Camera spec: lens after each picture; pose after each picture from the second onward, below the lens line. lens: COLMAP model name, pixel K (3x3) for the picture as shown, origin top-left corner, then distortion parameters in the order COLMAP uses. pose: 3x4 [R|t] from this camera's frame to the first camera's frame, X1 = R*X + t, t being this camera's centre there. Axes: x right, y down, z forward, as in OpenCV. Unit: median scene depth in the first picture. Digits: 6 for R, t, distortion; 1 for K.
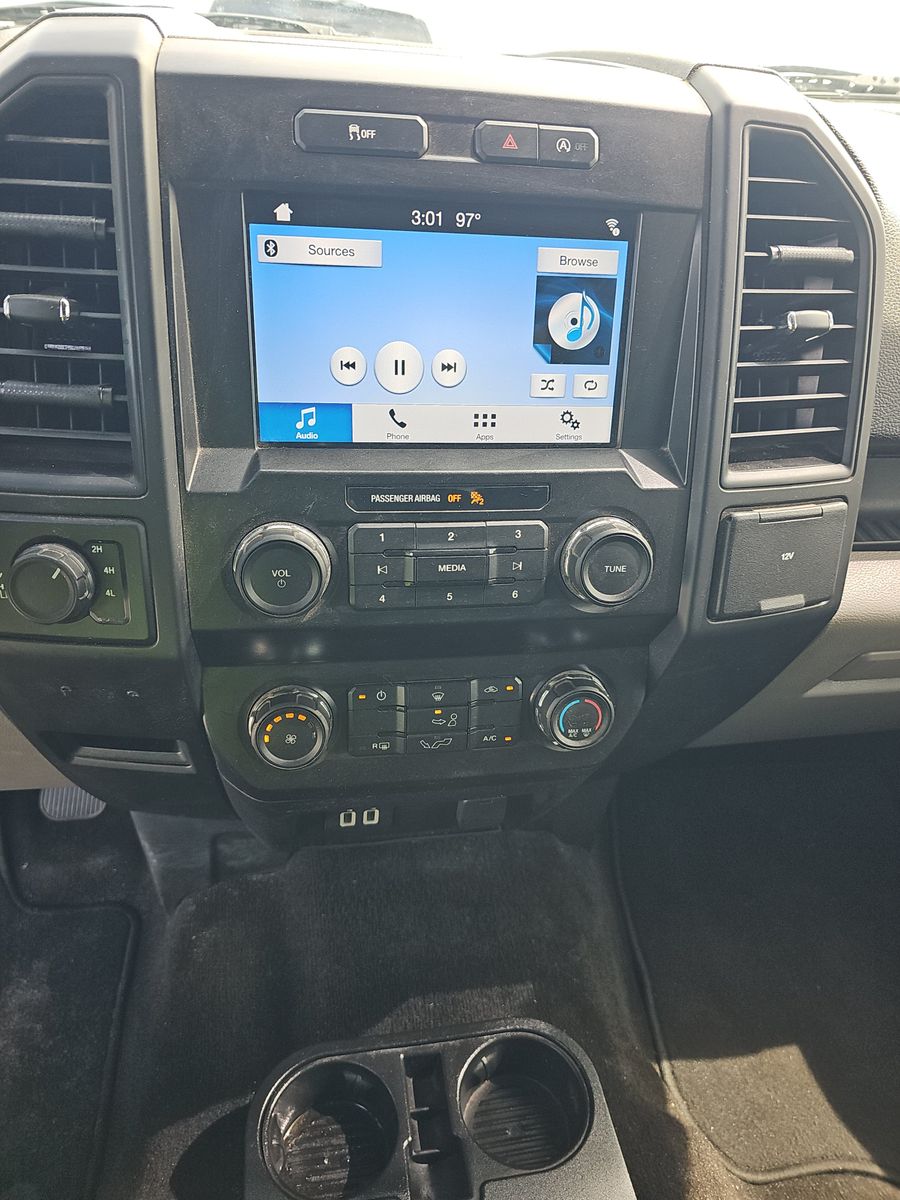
lens RADIAL K [[803.4, 0, 450.0], [0, 803.4, 600.0], [0, 0, 1]] dist [0.061929, -0.082026]
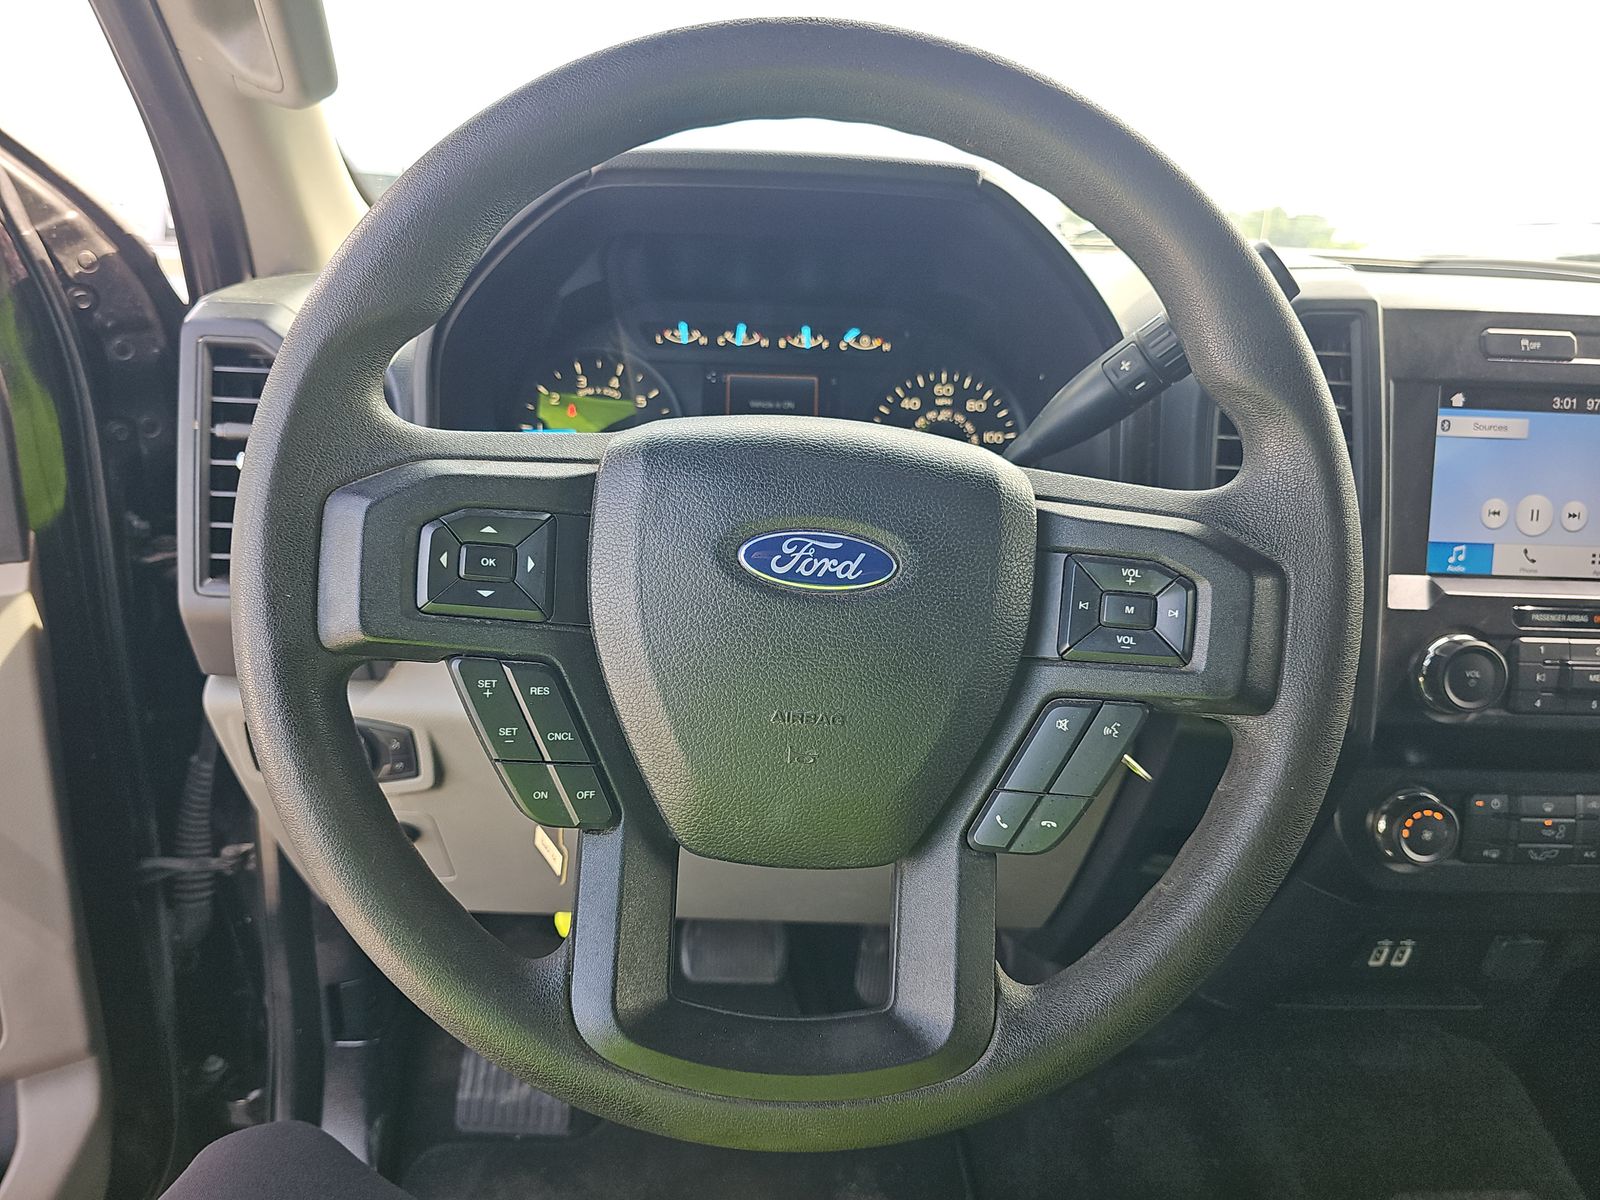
lens RADIAL K [[1071.2, 0, 793.8], [0, 1071.2, 620.1], [0, 0, 1]] dist [0.061929, -0.082026]
pose [[0.991169, 0.017531, -0.131438, -0.964660], [-0.047374, 0.972621, -0.227519, 0.293723], [0.123851, 0.231736, 0.964862, -0.684762]]
